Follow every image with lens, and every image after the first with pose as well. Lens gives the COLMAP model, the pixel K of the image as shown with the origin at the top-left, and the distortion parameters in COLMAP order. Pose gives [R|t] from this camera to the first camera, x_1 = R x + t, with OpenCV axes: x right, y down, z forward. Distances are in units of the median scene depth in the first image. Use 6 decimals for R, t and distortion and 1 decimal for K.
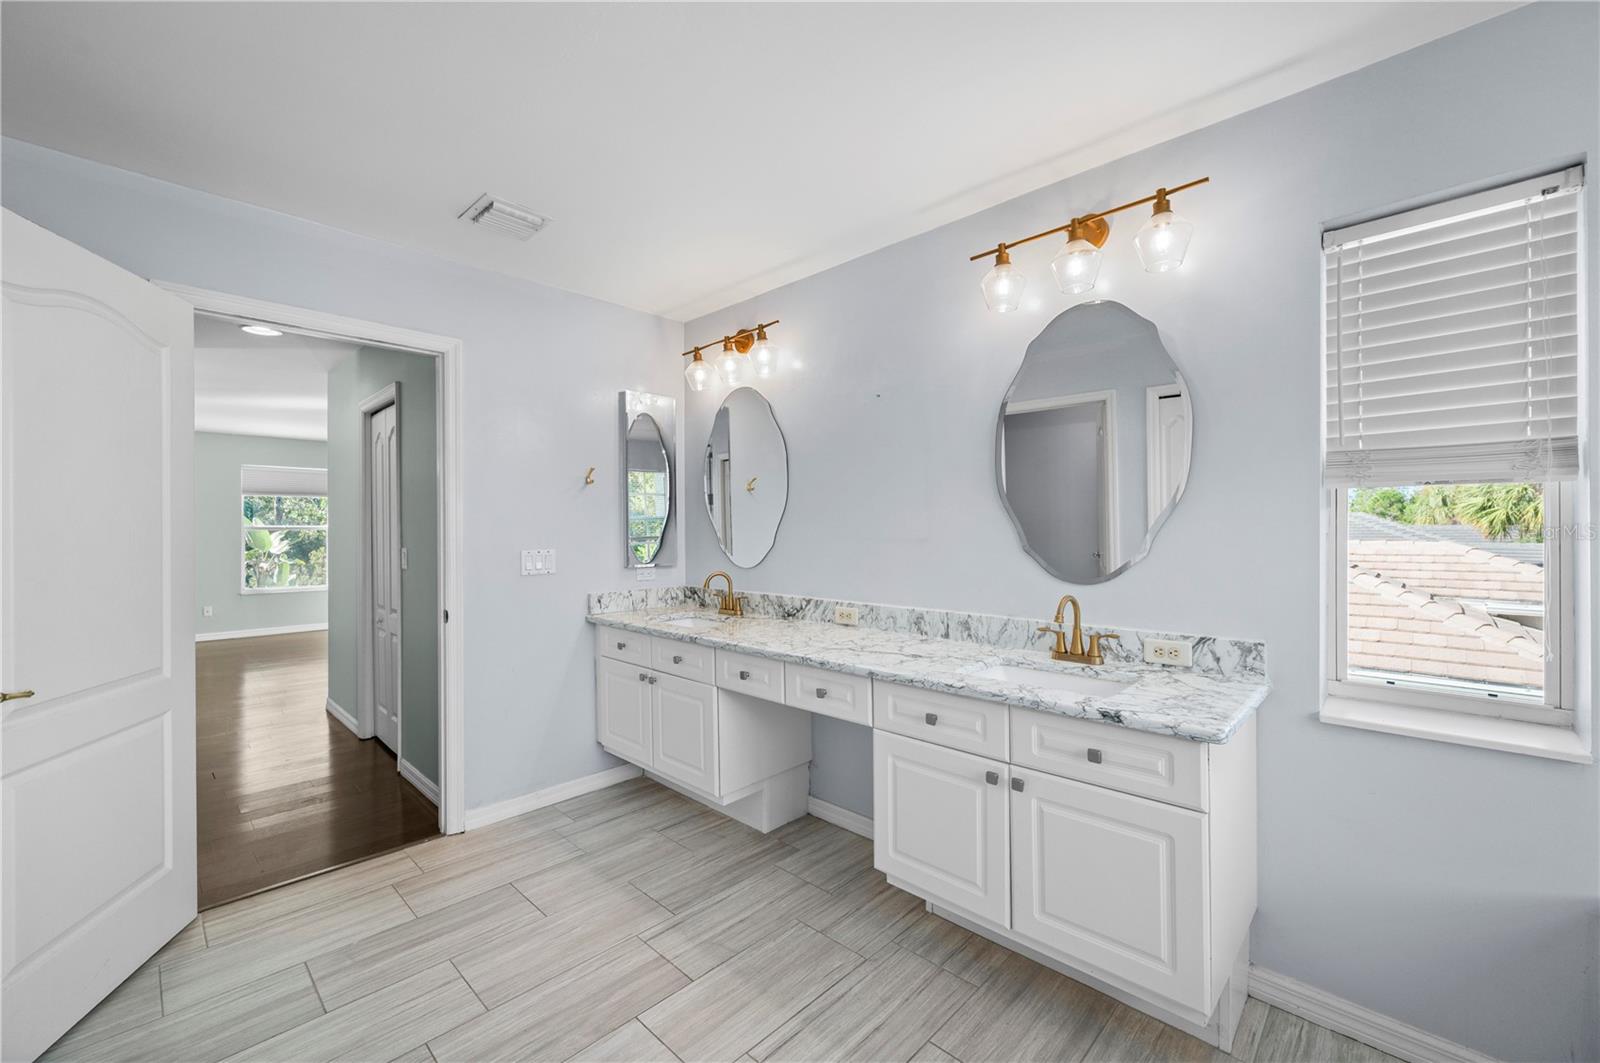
lens RADIAL K [[633.3, 0, 799.0], [0, 633.3, 531.5], [0, 0, 1]] dist [0.001225, -0.001130]
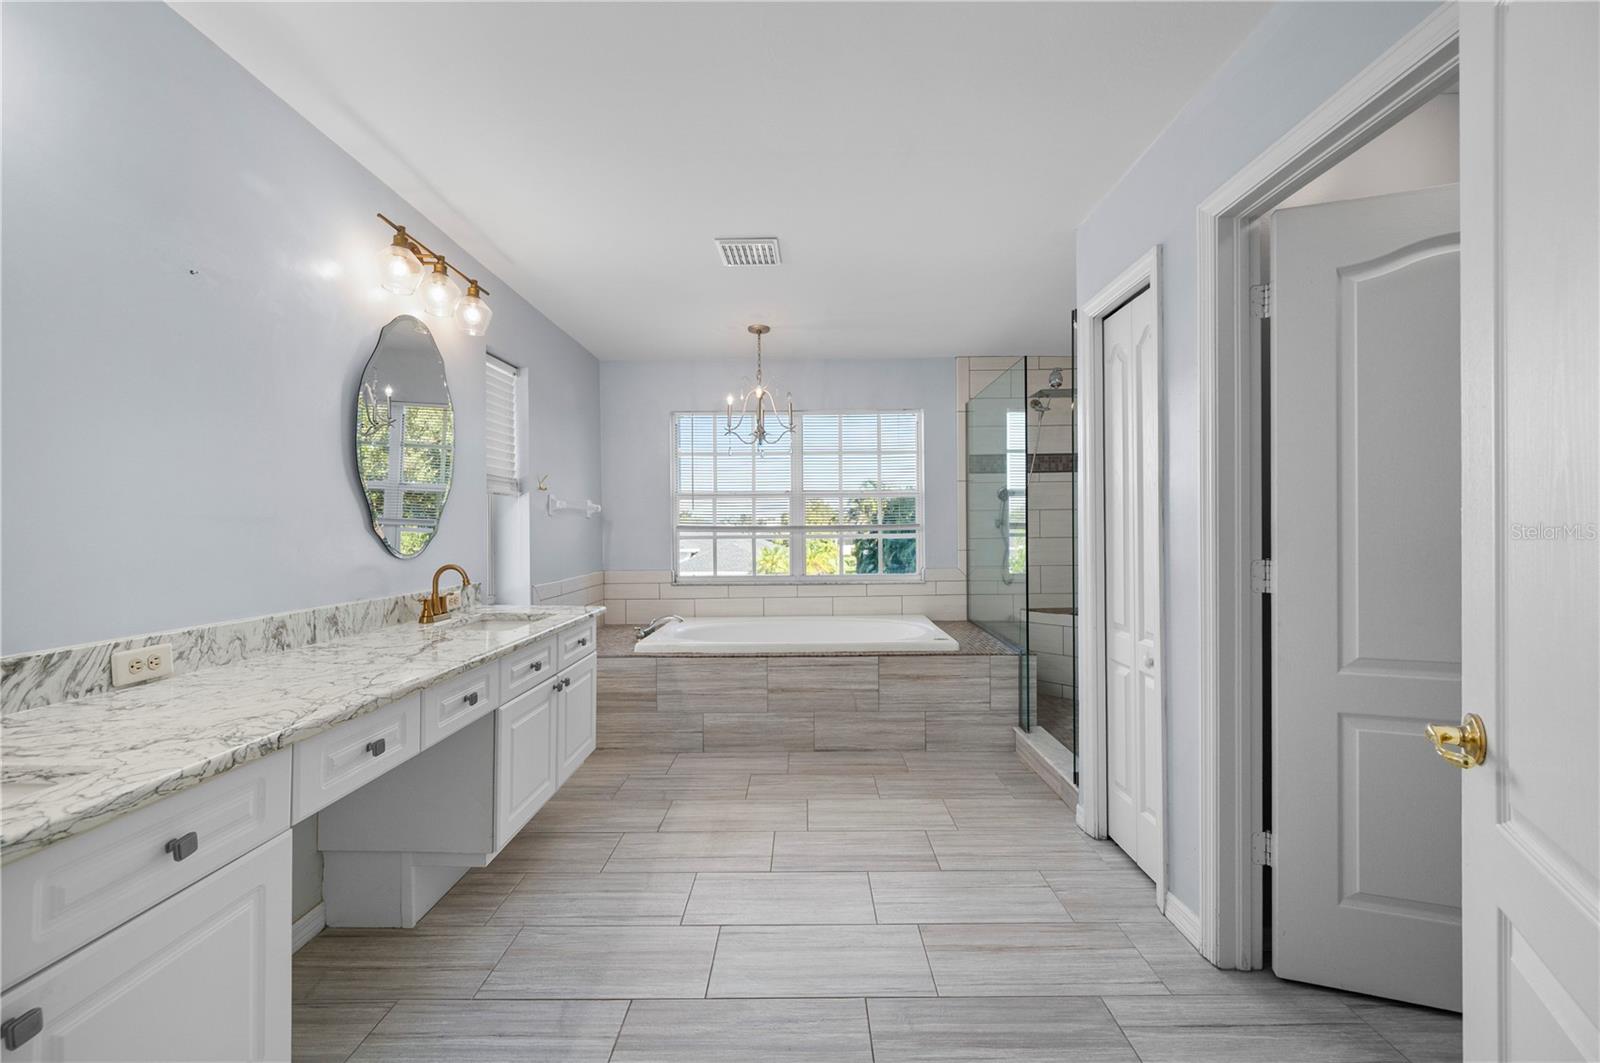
lens RADIAL K [[633.3, 0, 804.1], [0, 633.3, 529.2], [0, 0, 1]] dist [0.001225, -0.001130]
pose [[-0.683792, 0.004660, 0.729662, -0.739295], [0.006177, 0.999981, -0.000598, 0.029991], [-0.729651, 0.004098, -0.683807, 1.061706]]
